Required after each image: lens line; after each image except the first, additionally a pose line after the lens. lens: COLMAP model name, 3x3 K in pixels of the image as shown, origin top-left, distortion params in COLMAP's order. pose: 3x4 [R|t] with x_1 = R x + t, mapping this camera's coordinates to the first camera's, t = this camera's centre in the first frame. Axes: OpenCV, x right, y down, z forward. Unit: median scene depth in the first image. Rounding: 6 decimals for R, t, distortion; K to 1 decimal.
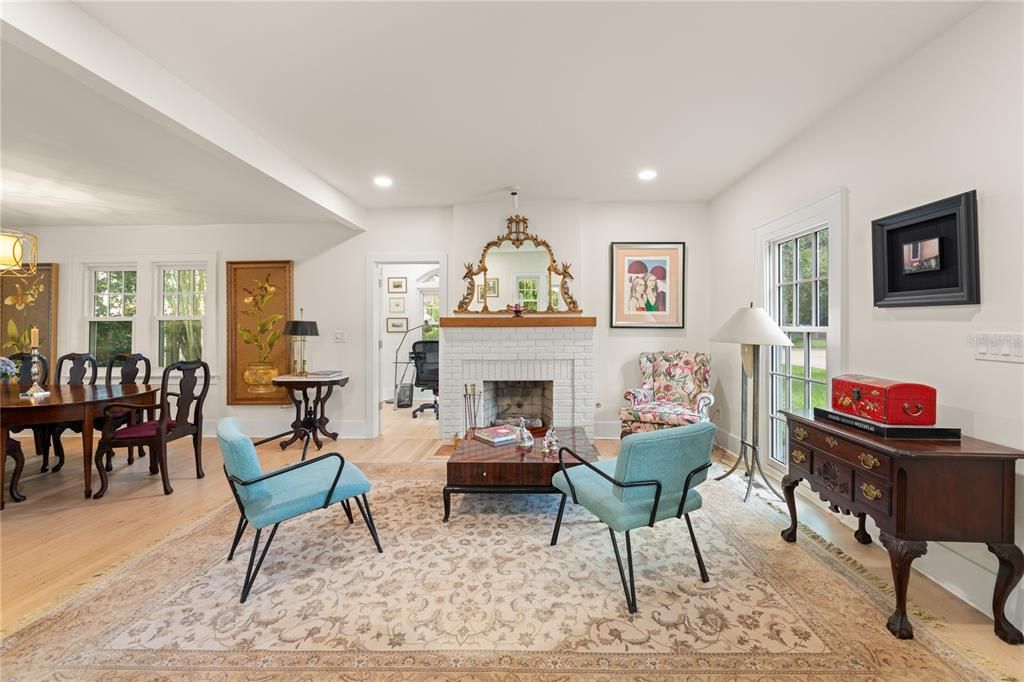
lens RADIAL K [[426.1, 0, 513.0], [0, 426.1, 323.4], [0, 0, 1]] dist [0.000819, 0.000521]
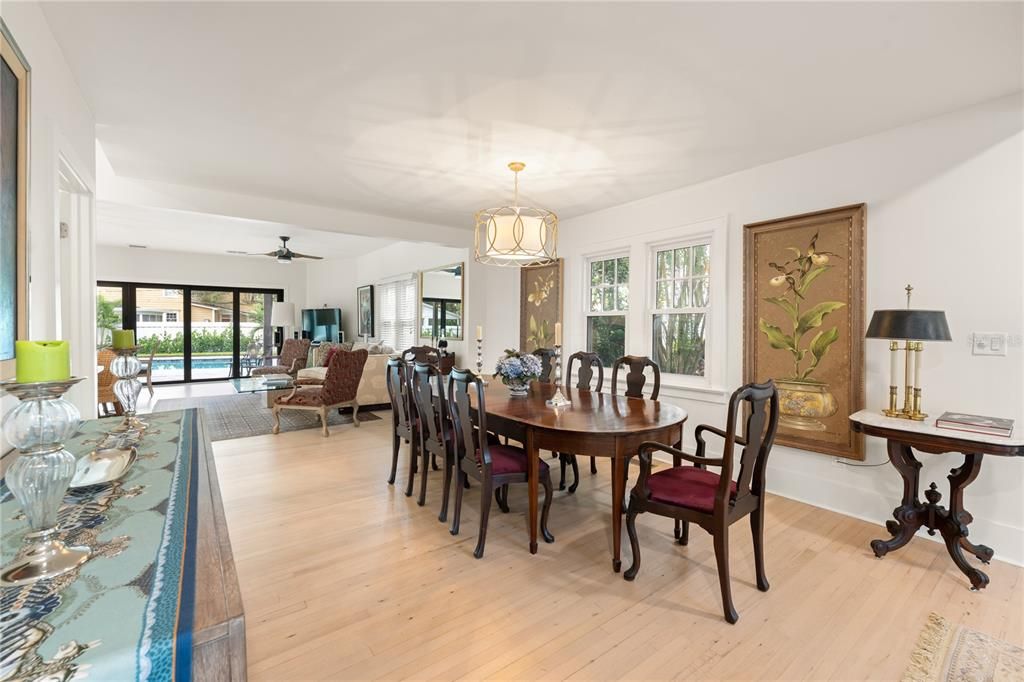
lens RADIAL K [[426.1, 0, 513.0], [0, 426.1, 323.4], [0, 0, 1]] dist [0.000819, 0.000521]
pose [[0.628871, 0.002338, -0.777506, -0.385878], [0.000278, 0.999995, 0.003232, 0.007582], [0.777509, -0.002249, 0.628867, 0.299558]]
